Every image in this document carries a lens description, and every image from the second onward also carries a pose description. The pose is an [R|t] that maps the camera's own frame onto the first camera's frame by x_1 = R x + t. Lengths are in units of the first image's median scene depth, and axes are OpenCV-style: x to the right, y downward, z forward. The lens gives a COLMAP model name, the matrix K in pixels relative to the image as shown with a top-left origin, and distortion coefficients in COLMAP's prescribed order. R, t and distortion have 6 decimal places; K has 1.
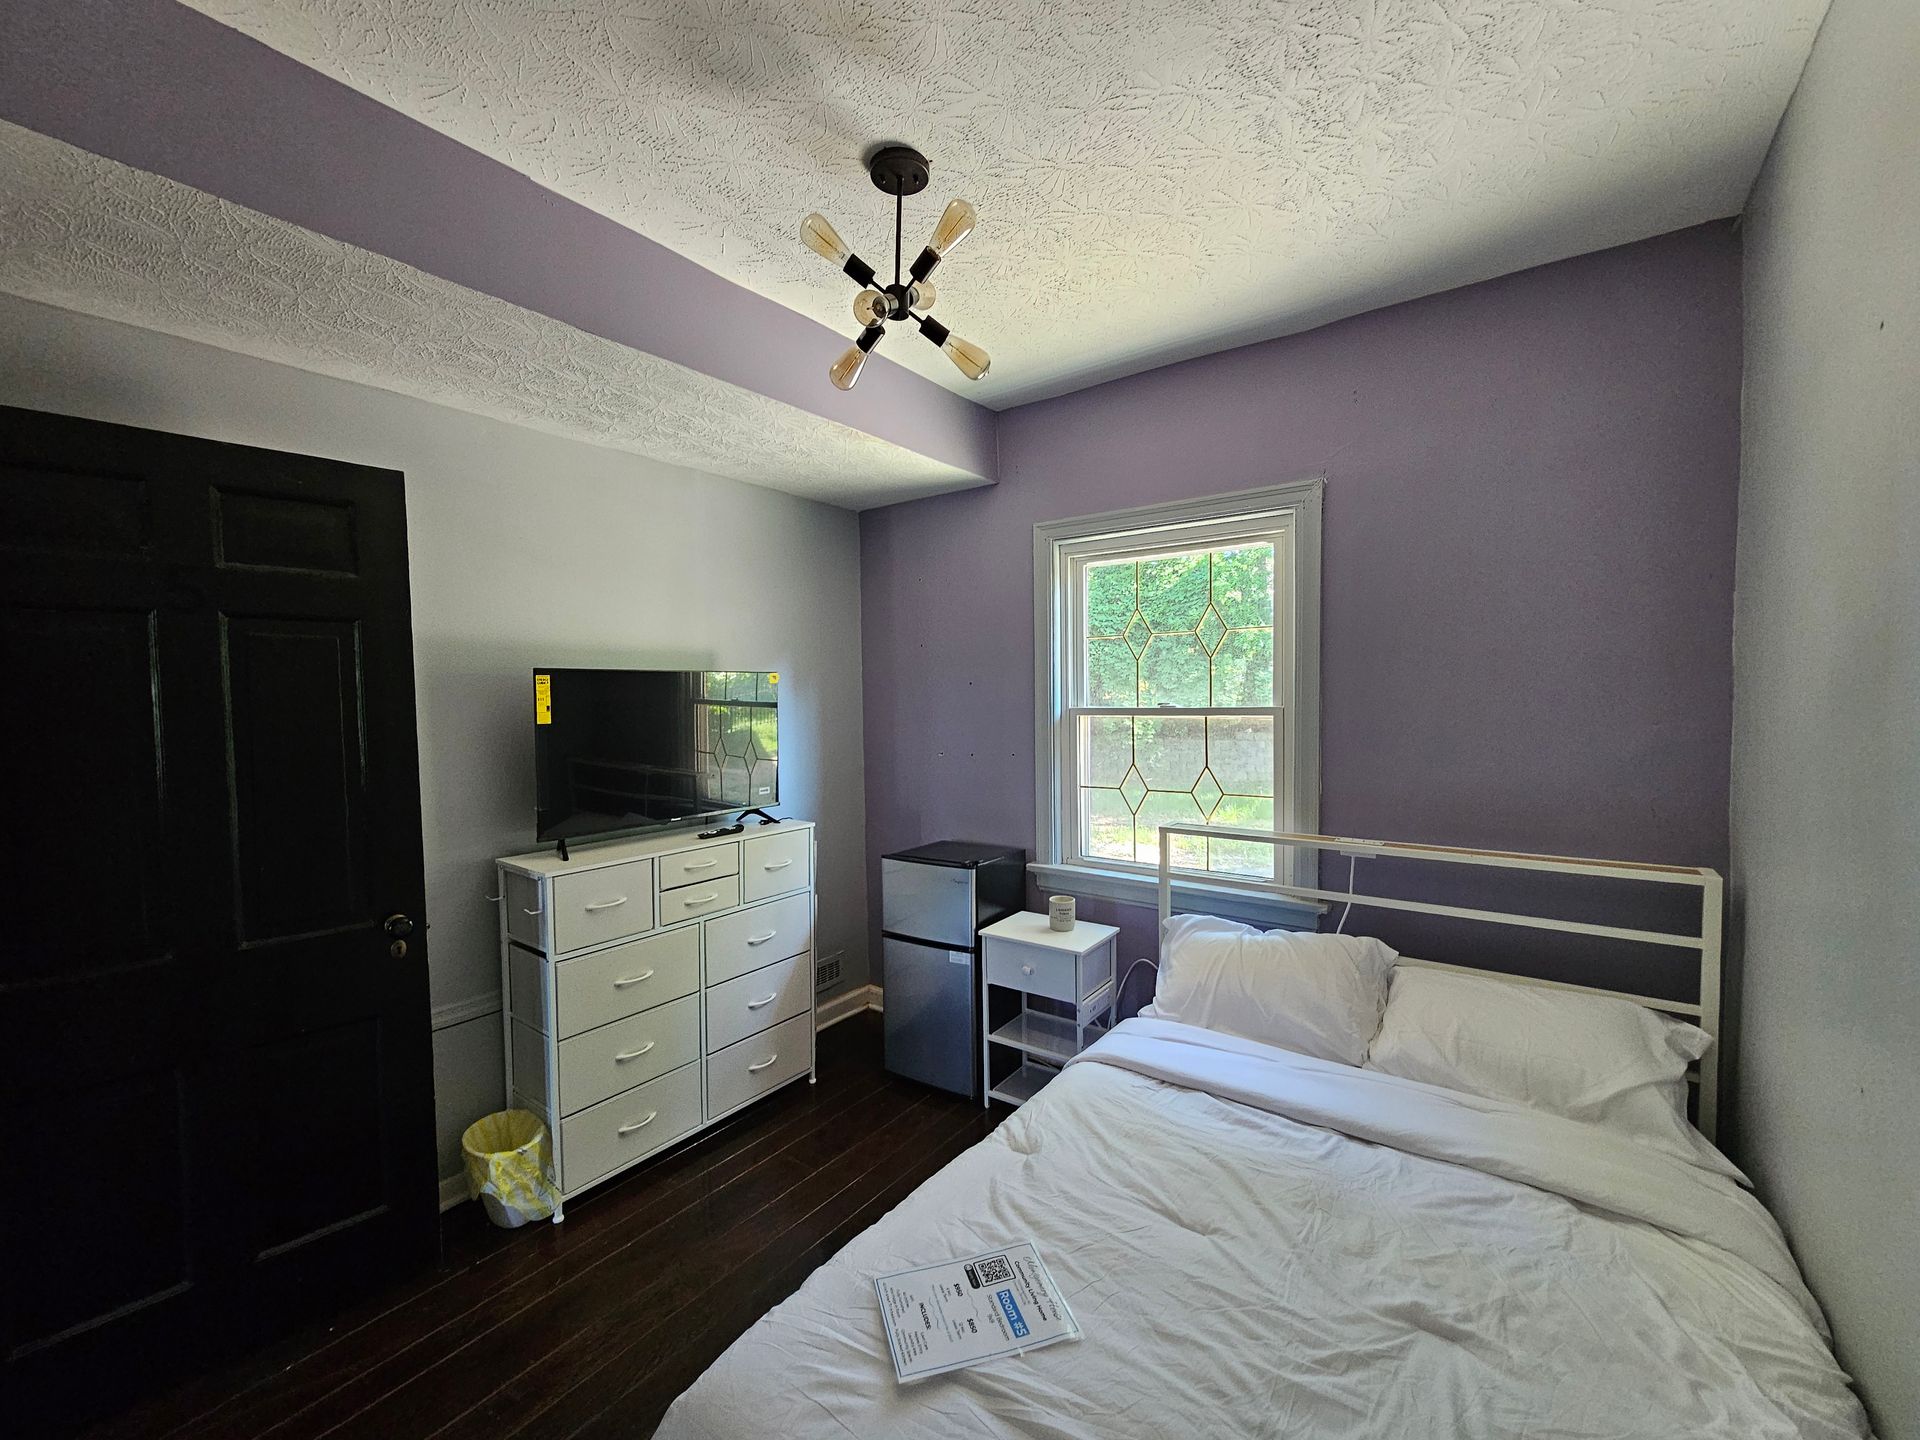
lens RADIAL K [[783.4, 0, 967.2], [0, 783.4, 723.8], [0, 0, 1]] dist [-0.001213, -0.000077]
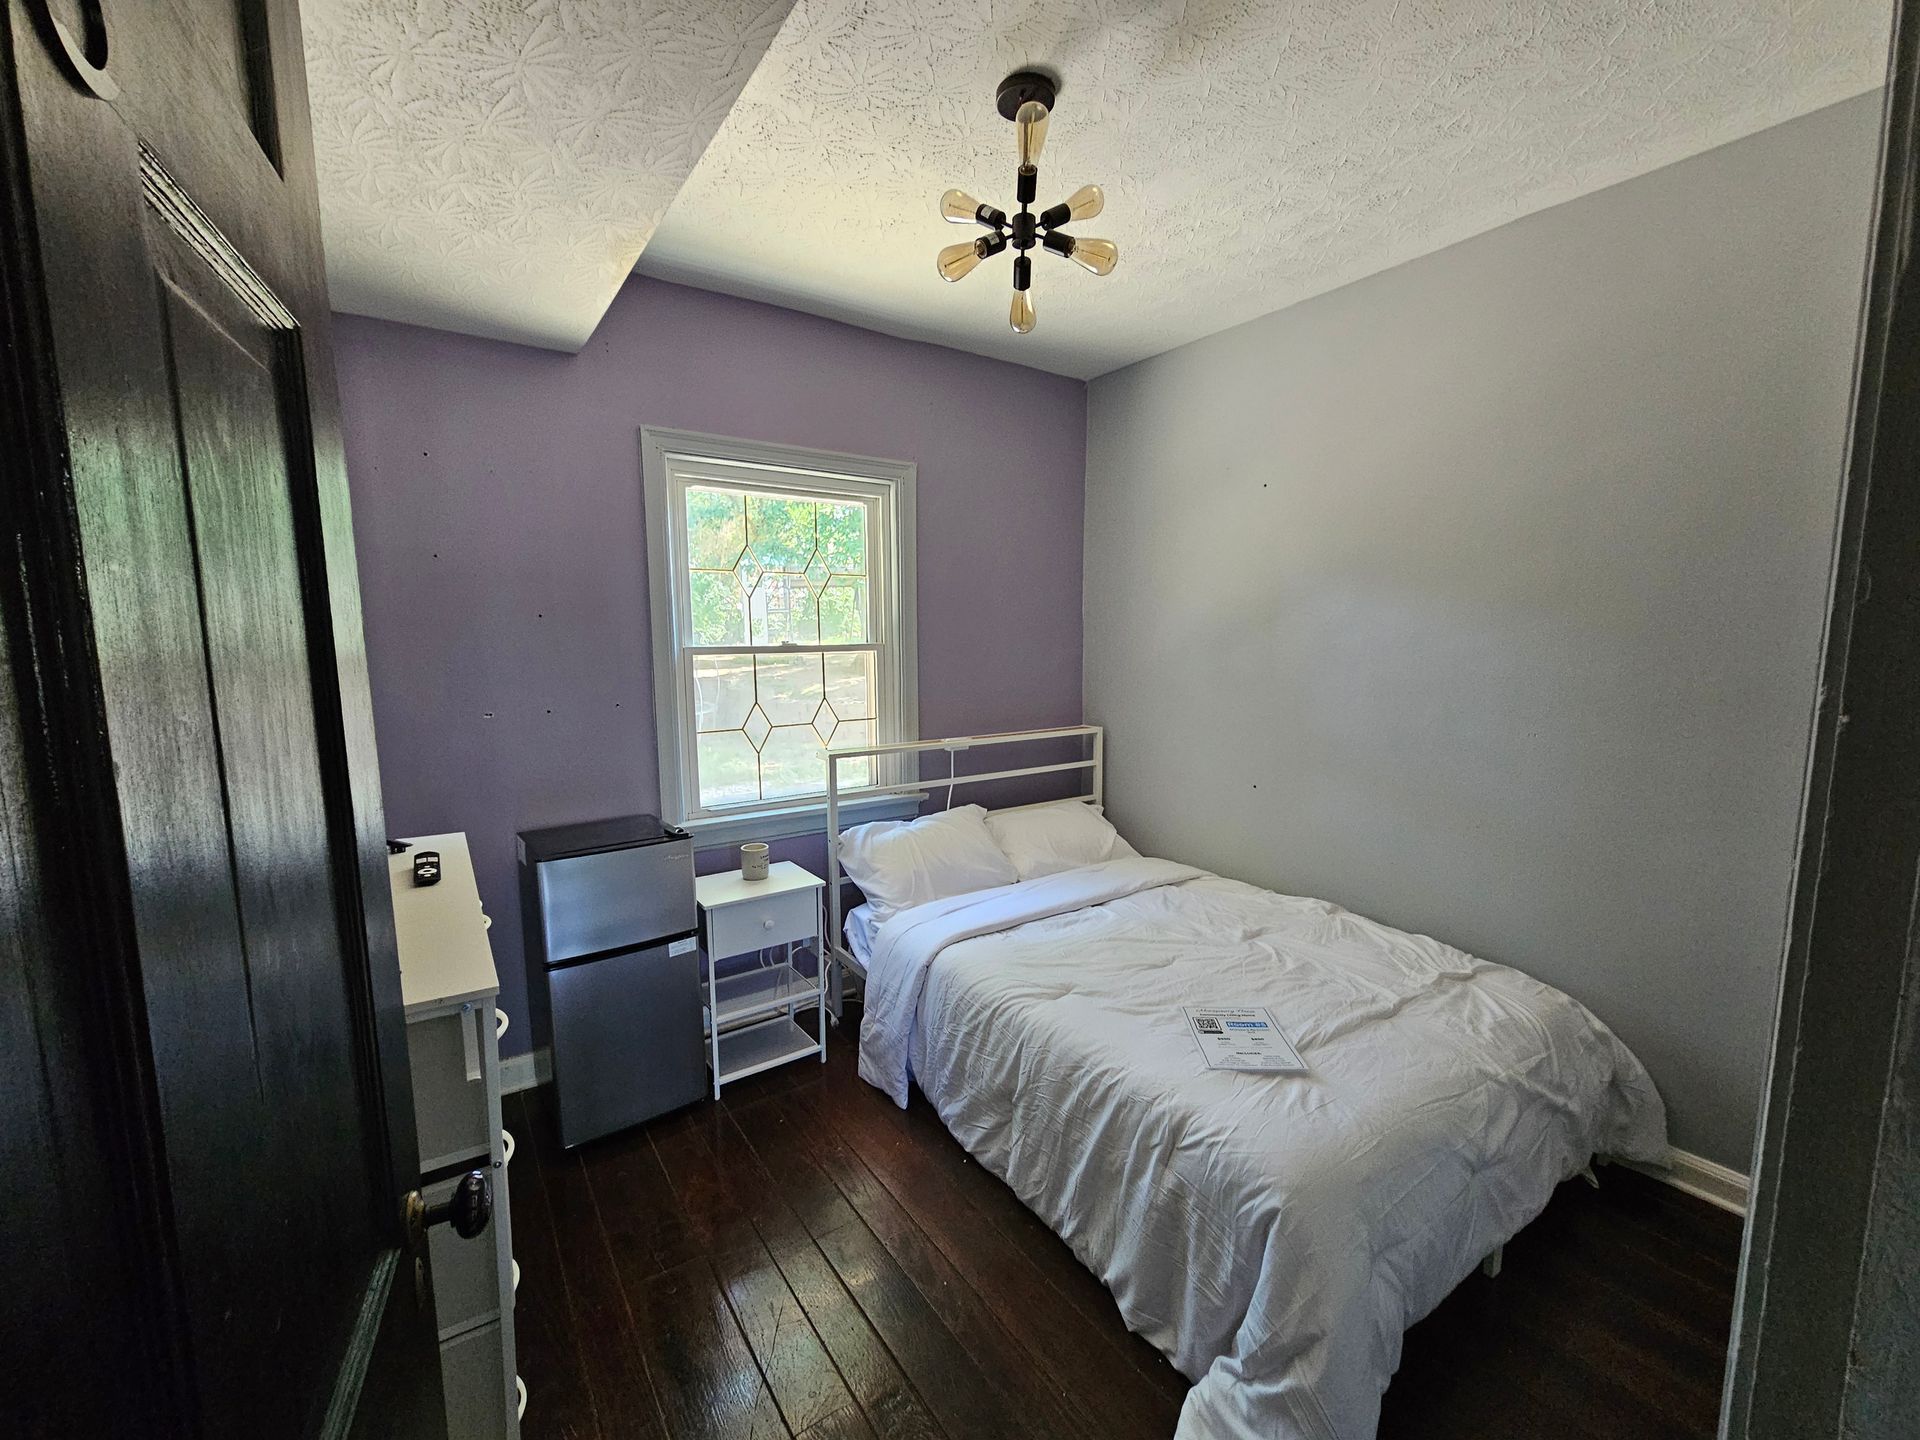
lens RADIAL K [[782.8, 0, 959.2], [0, 782.8, 726.8], [0, 0, 1]] dist [-0.002062, 0.000177]
pose [[0.343208, -0.099895, 0.933932, -0.756343], [0.038231, 0.994990, 0.092376, -0.000046], [-0.938481, 0.004001, 0.345307, 0.493715]]
